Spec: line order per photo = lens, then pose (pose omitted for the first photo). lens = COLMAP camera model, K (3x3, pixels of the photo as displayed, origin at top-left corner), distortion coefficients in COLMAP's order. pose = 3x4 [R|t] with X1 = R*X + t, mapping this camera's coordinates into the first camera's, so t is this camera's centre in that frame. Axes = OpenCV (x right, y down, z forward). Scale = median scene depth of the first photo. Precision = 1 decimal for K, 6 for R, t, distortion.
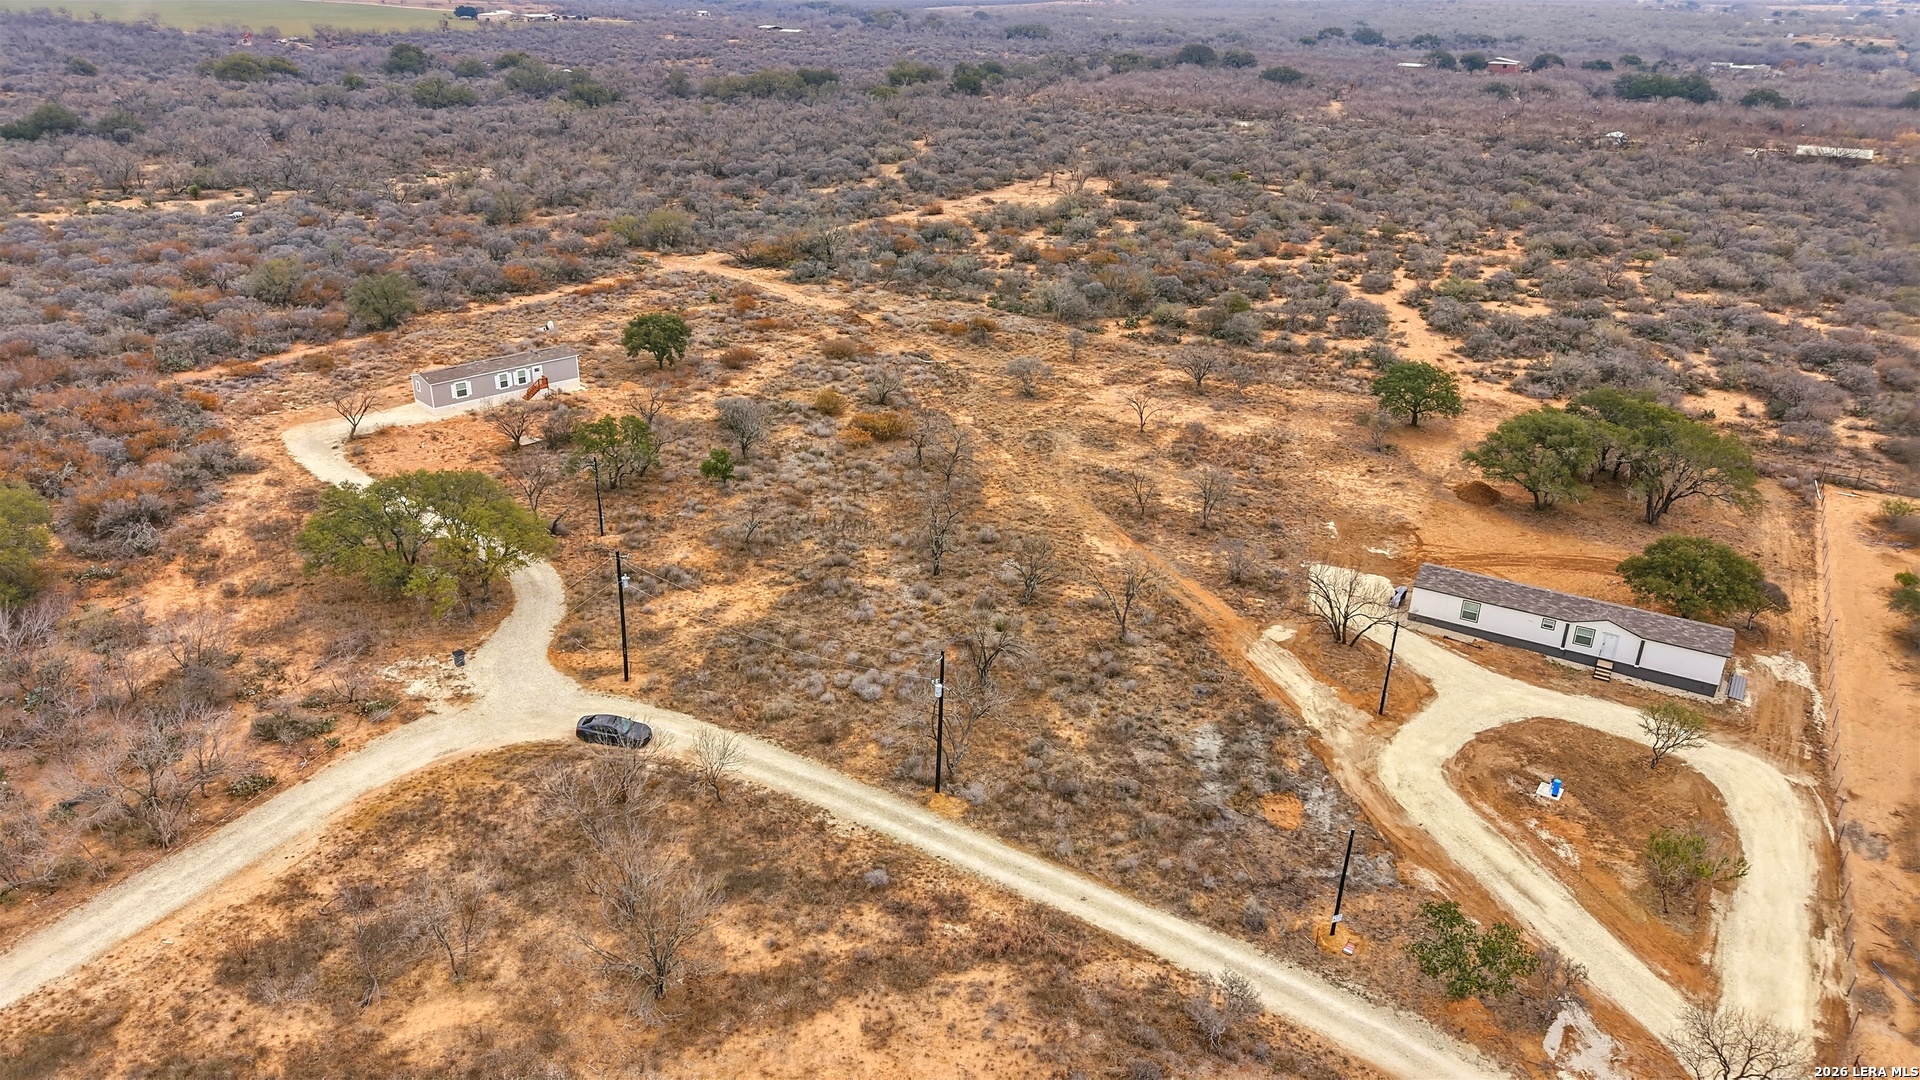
lens RADIAL K [[1287.4, 0, 957.5], [0, 1287.4, 545.4], [0, 0, 1]] dist [0.017624, -0.020791]
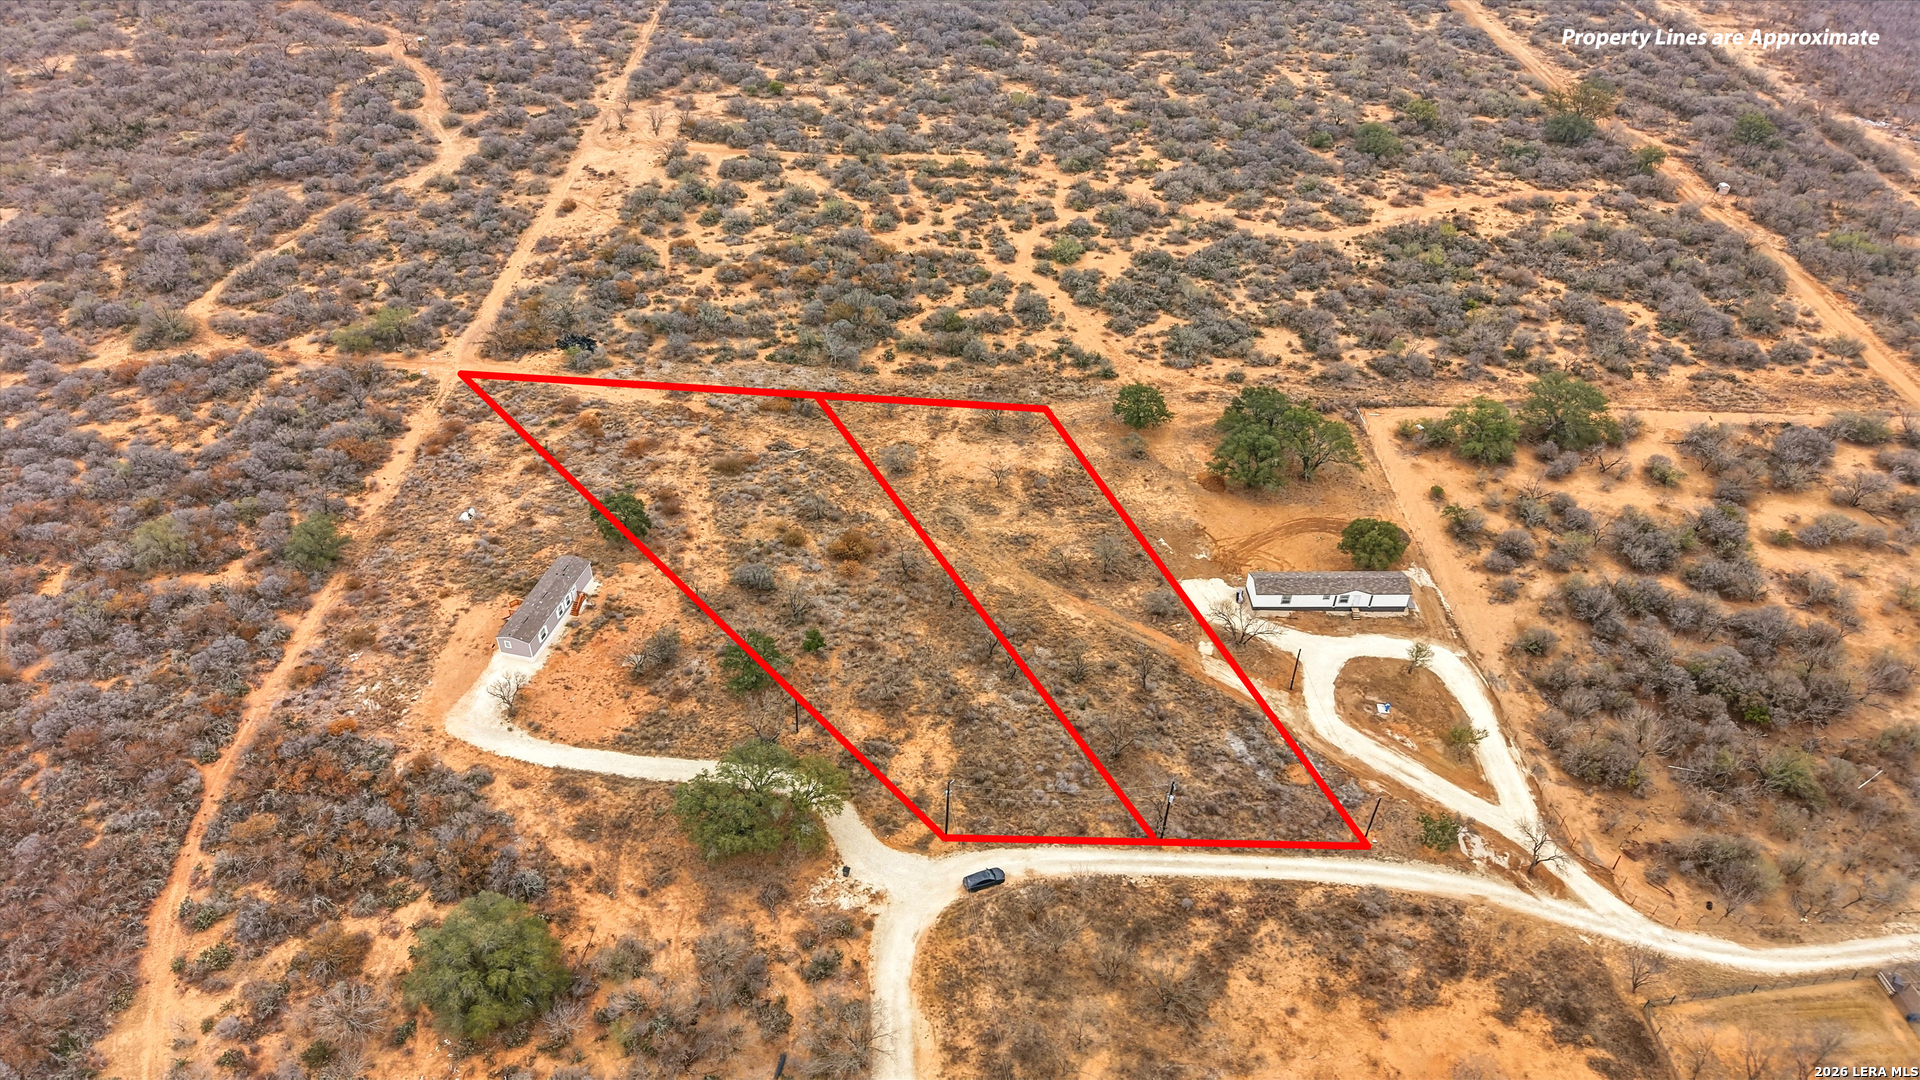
lens RADIAL K [[1287.4, 0, 962.8], [0, 1287.4, 538.1], [0, 0, 1]] dist [0.017624, -0.020791]
pose [[0.849390, -0.323817, 0.416748, -0.665440], [0.208065, 0.931150, 0.299448, -0.619517], [-0.485021, -0.167637, 0.858285, -0.296227]]
